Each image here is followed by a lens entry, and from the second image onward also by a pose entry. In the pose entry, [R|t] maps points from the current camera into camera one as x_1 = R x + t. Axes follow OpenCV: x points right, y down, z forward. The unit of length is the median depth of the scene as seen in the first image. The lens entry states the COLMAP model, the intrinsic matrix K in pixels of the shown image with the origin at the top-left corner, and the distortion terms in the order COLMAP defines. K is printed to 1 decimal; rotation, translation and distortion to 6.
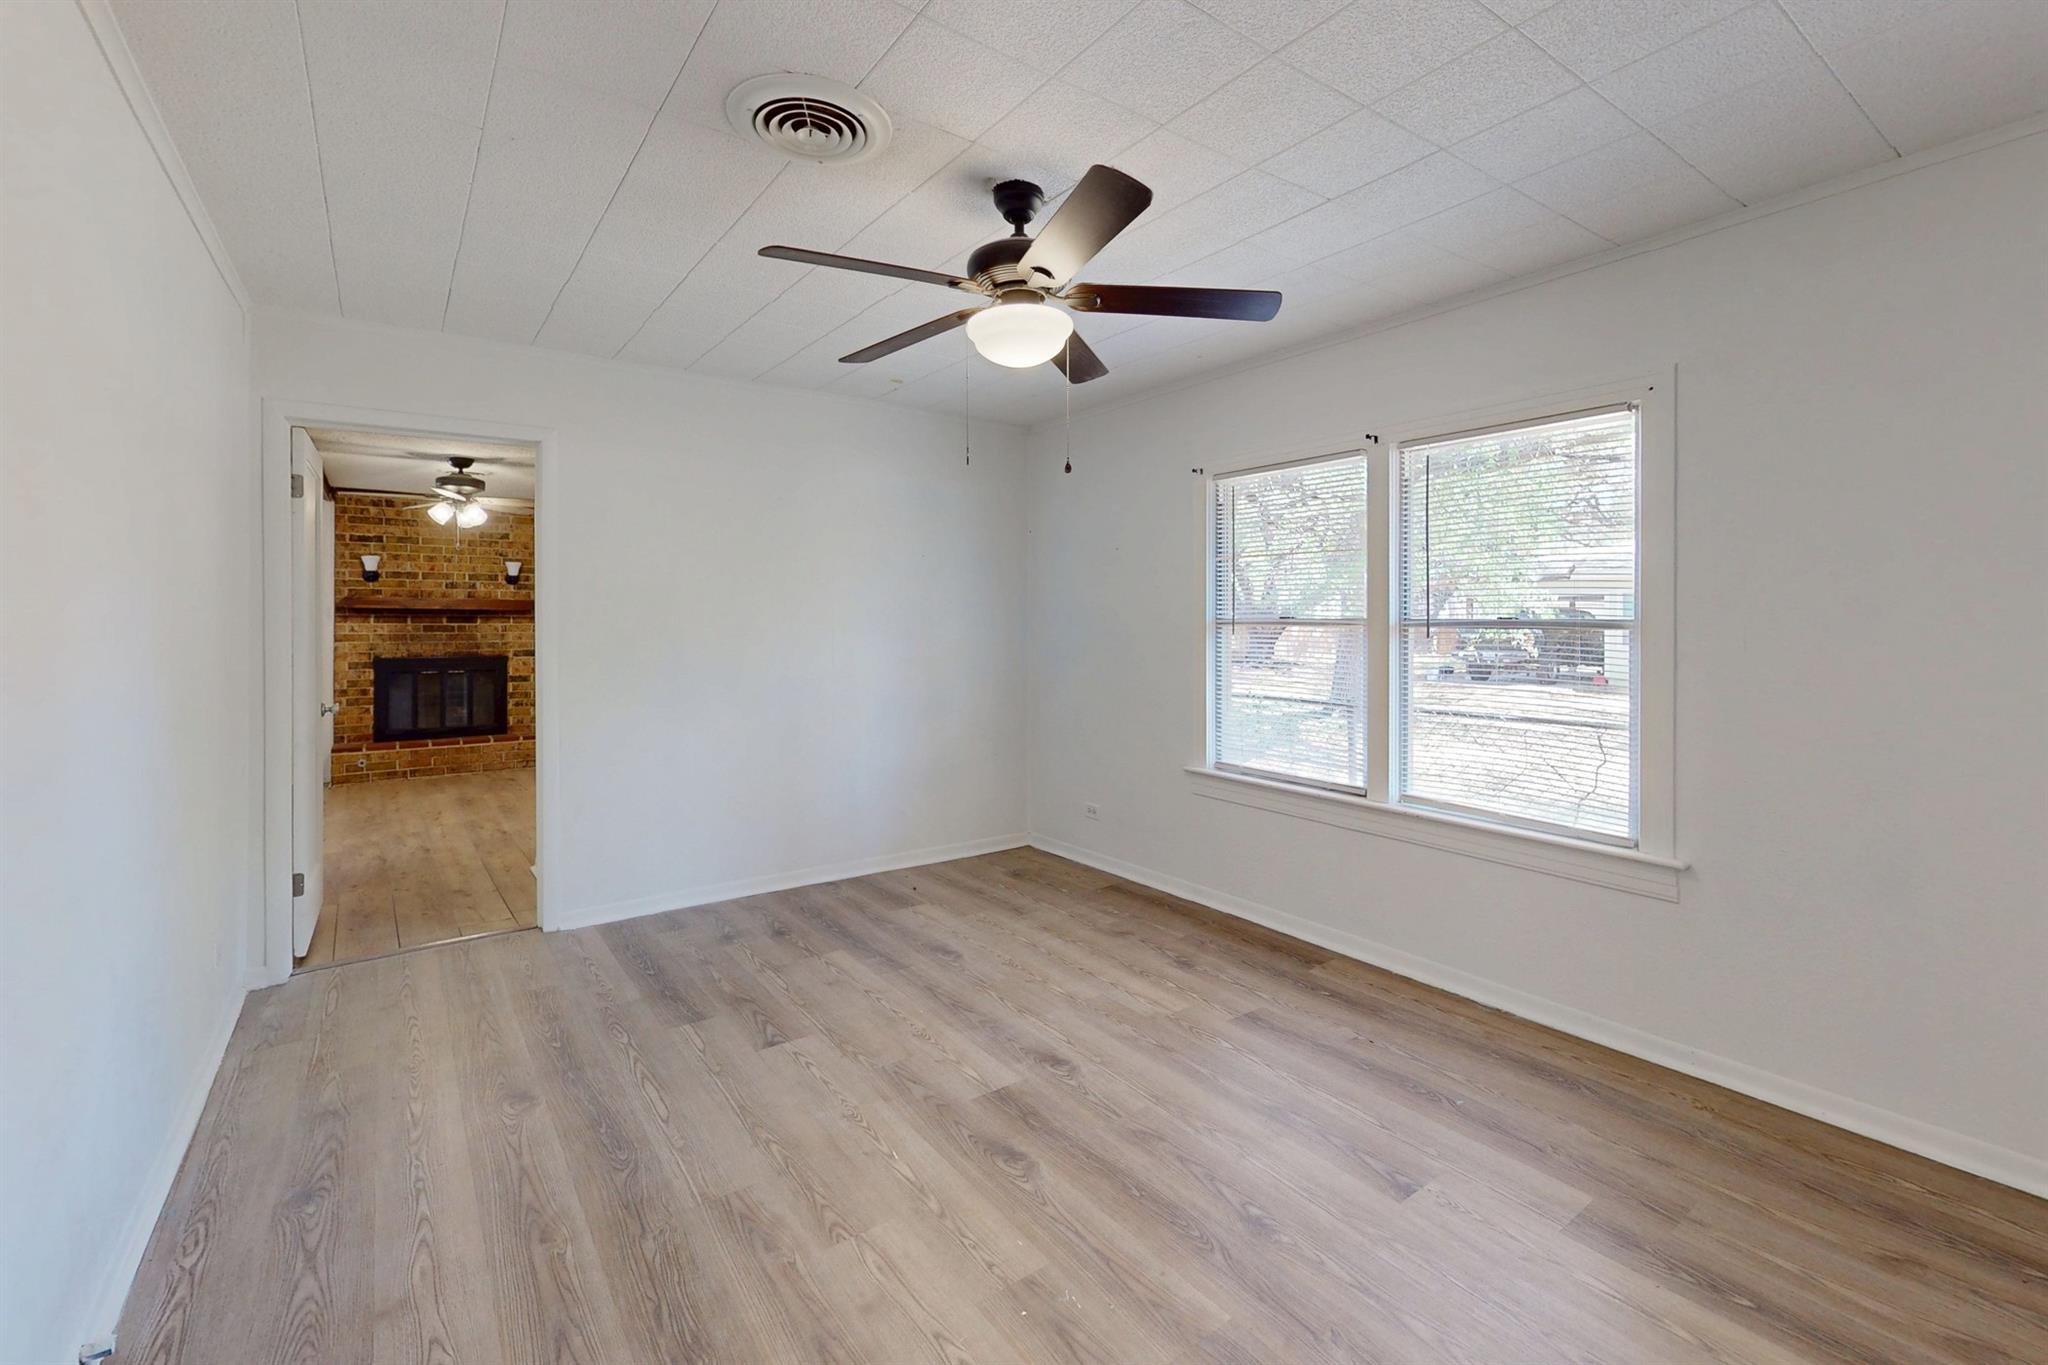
lens RADIAL K [[887.0, 0, 1029.8], [0, 887.0, 626.8], [0, 0, 1]] dist [0.002162, -0.000017]
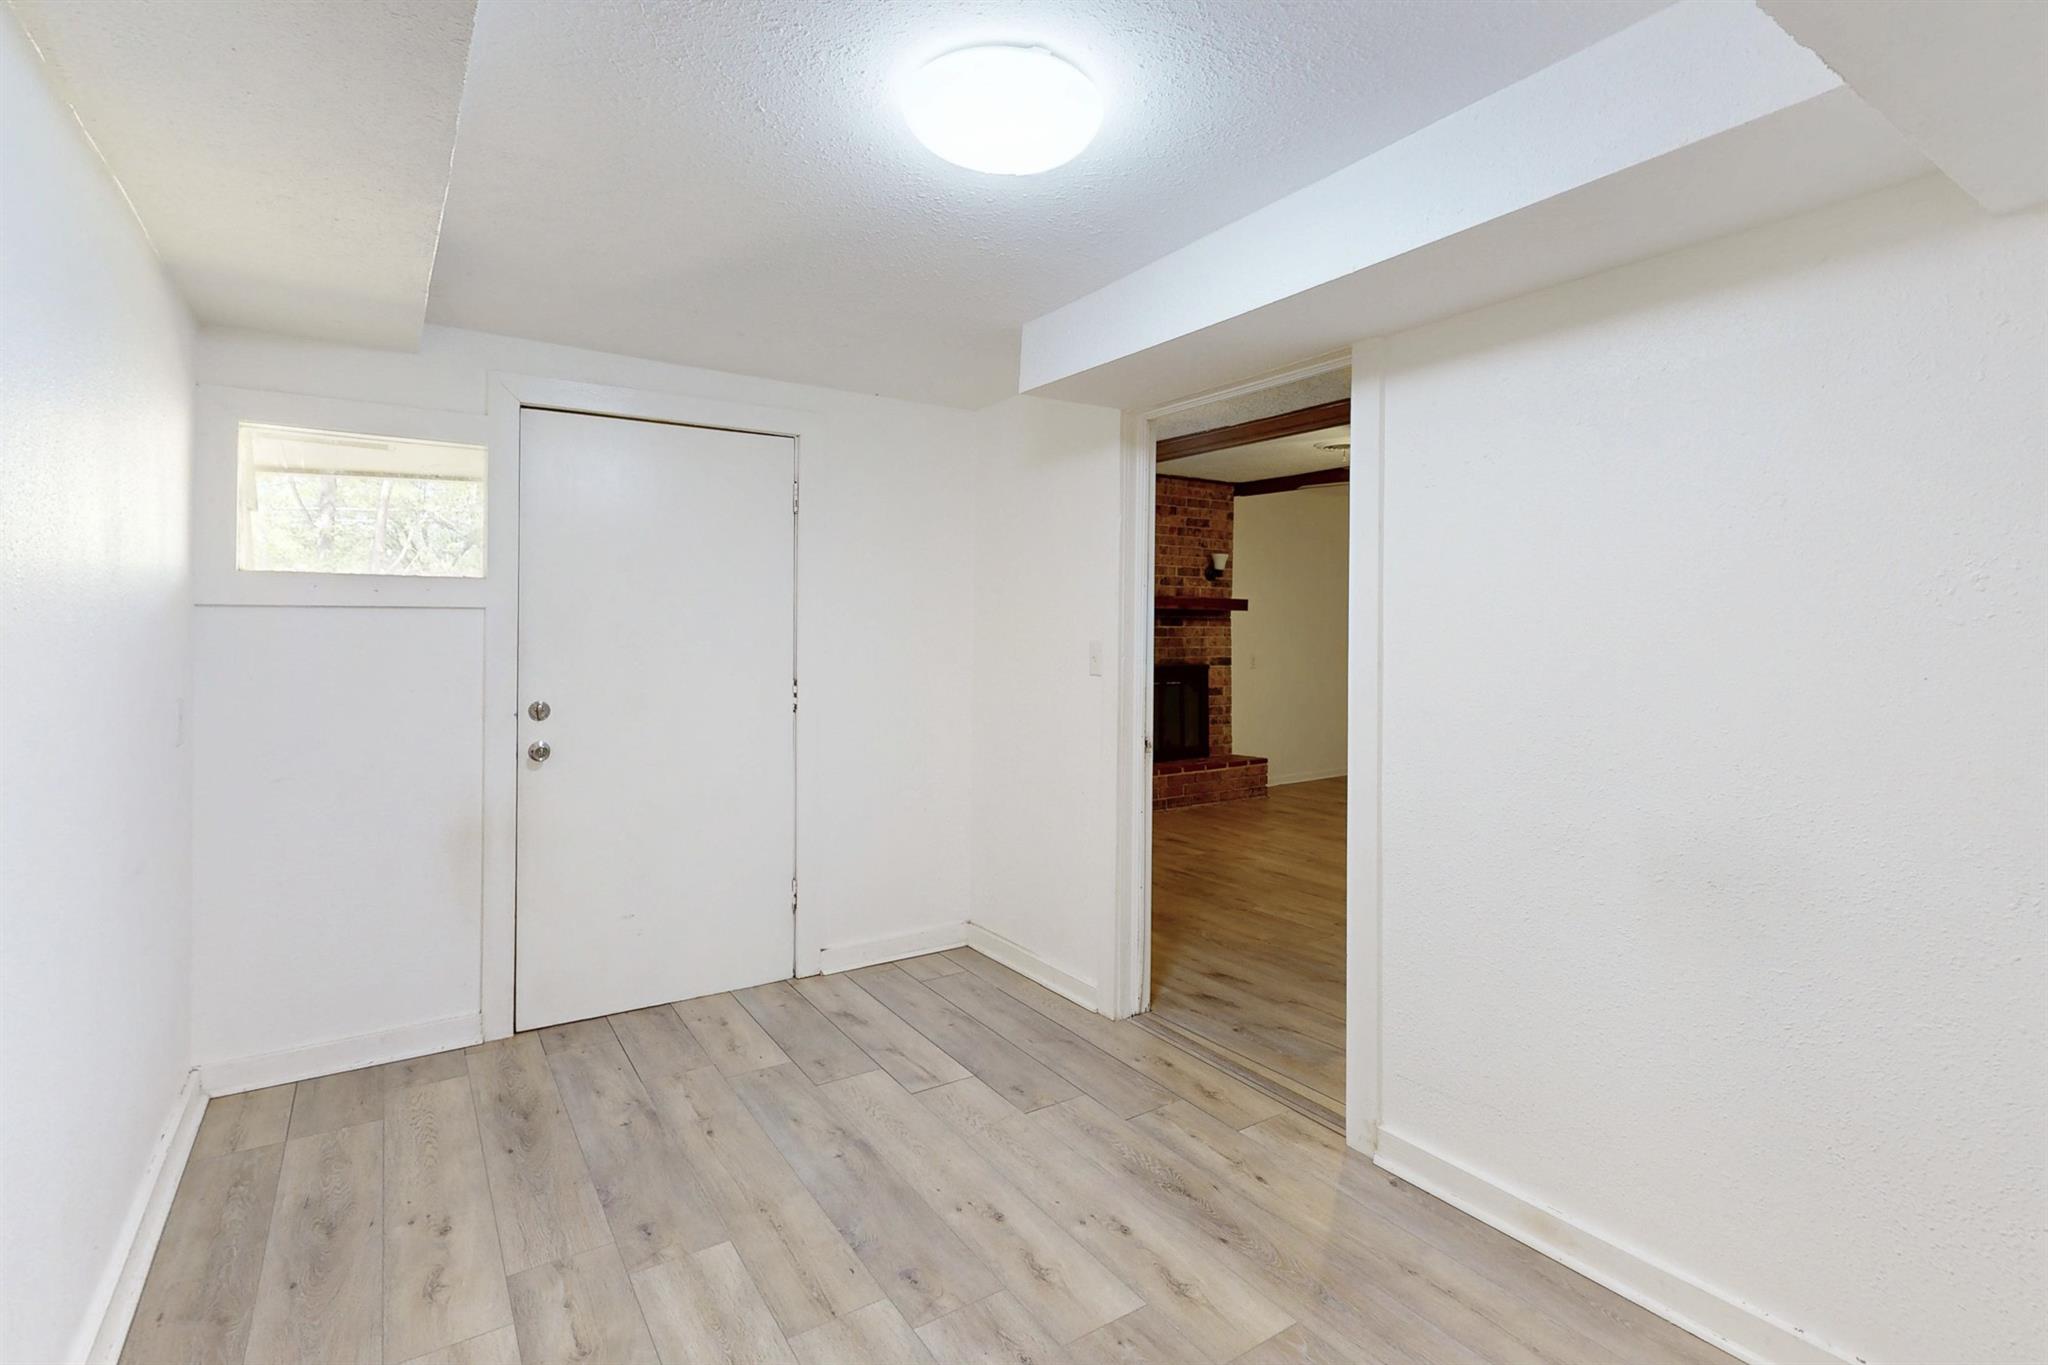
lens RADIAL K [[972.2, 0, 1029.9], [0, 972.2, 623.8], [0, 0, 1]] dist [0.000905, 0.000488]
pose [[0.999659, 0.006274, -0.025353, -0.779885], [-0.006430, 0.999961, -0.006075, 0.000649], [0.025313, 0.006236, 0.999660, 0.070419]]
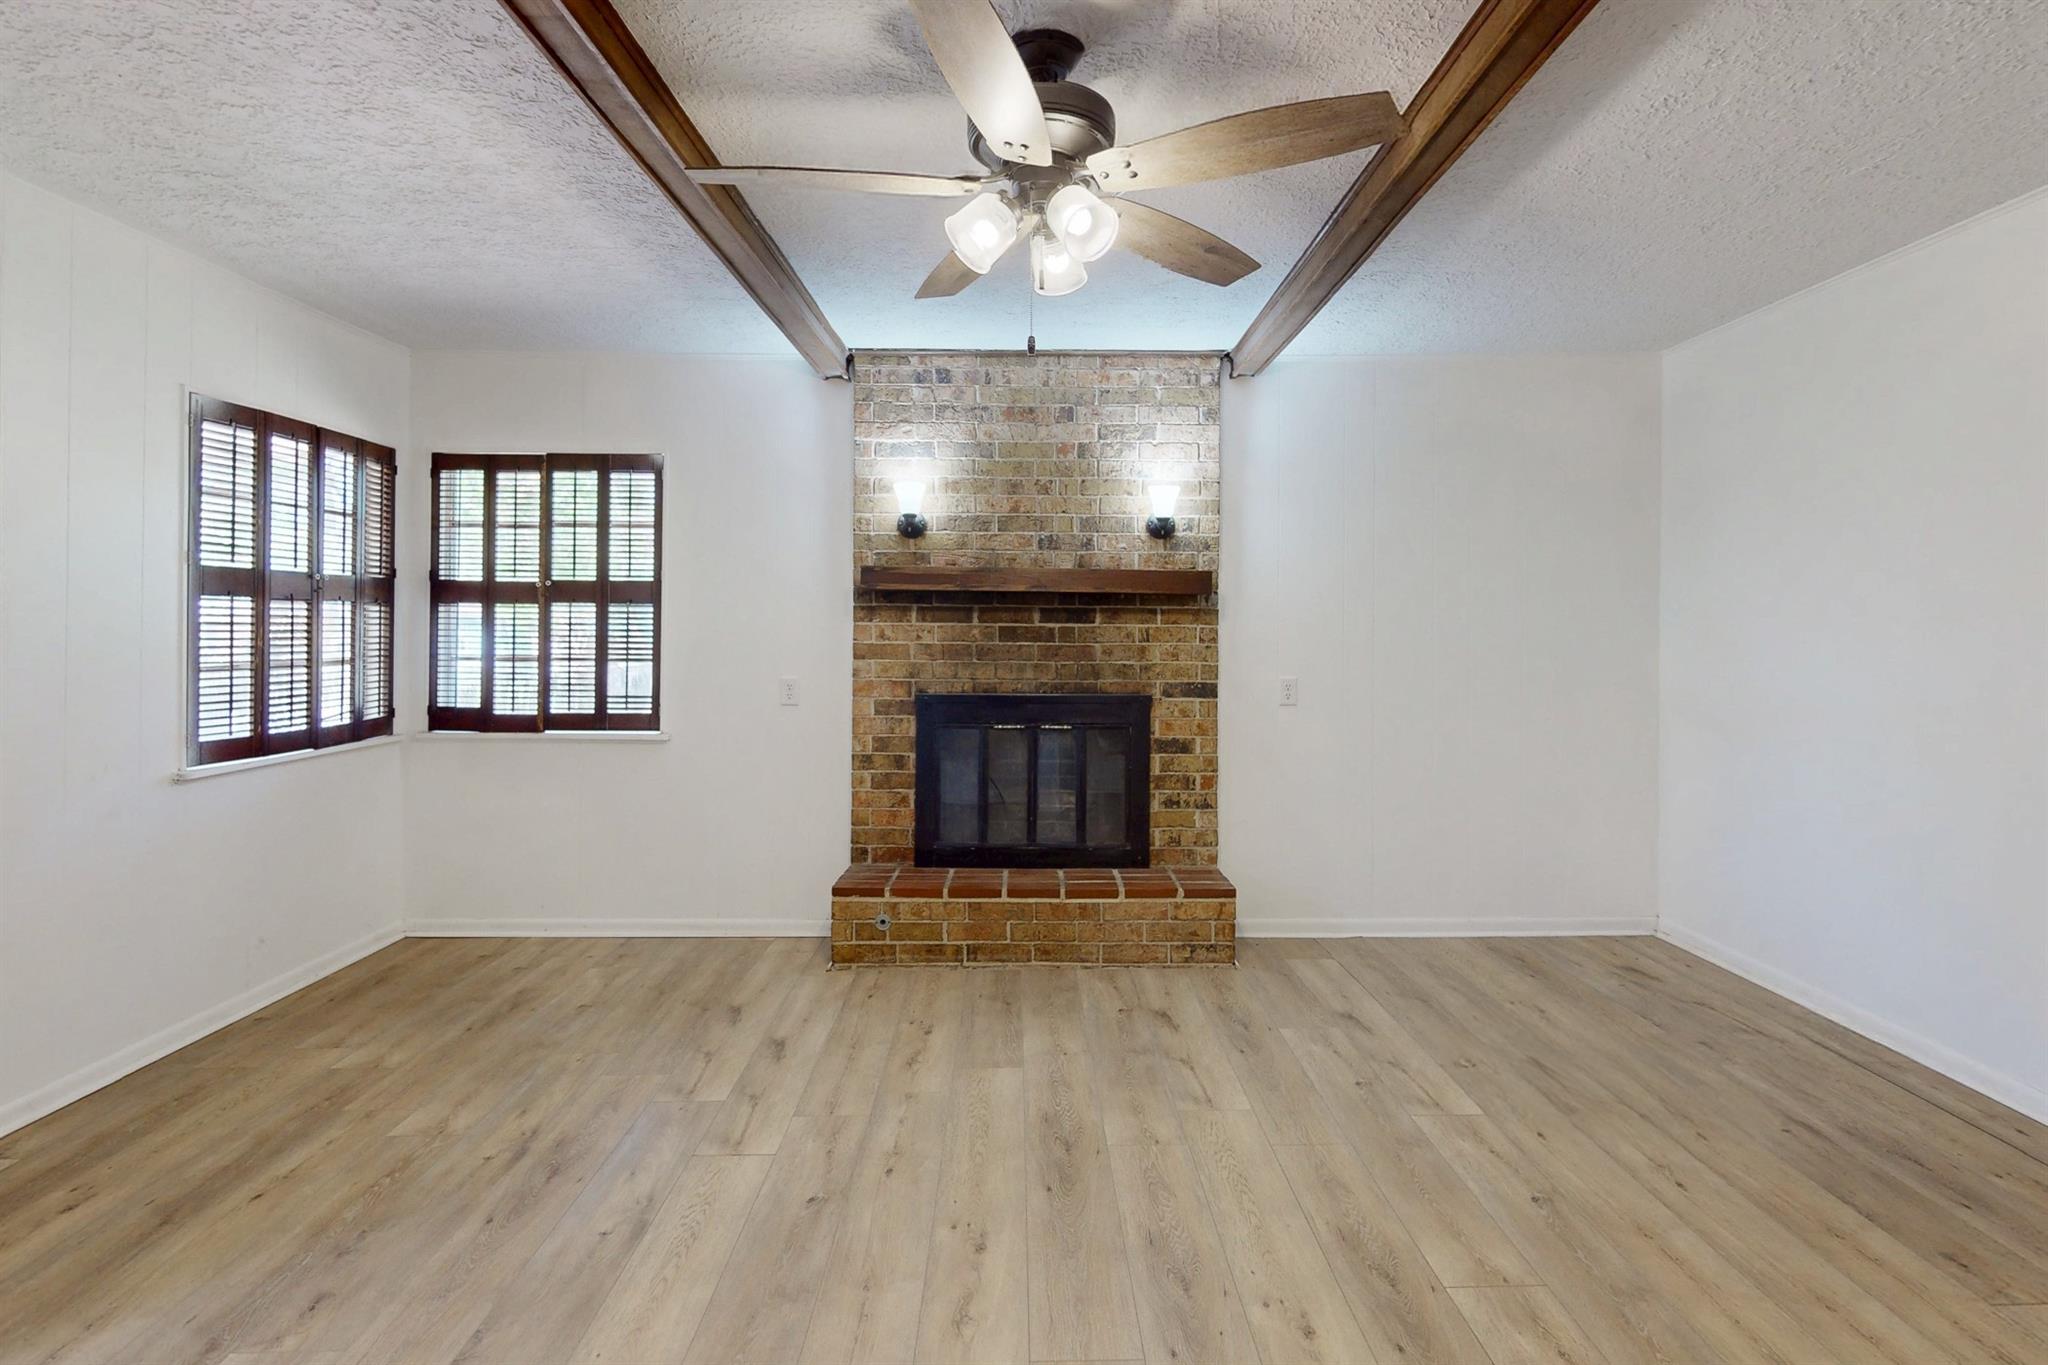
lens RADIAL K [[972.2, 0, 1029.9], [0, 972.2, 623.8], [0, 0, 1]] dist [0.000905, 0.000488]
pose [[0.809707, 0.001883, -0.586831, -0.367980], [-0.006318, 0.999965, -0.005508, -0.000718], [0.586800, 0.008167, 0.809691, 0.594719]]
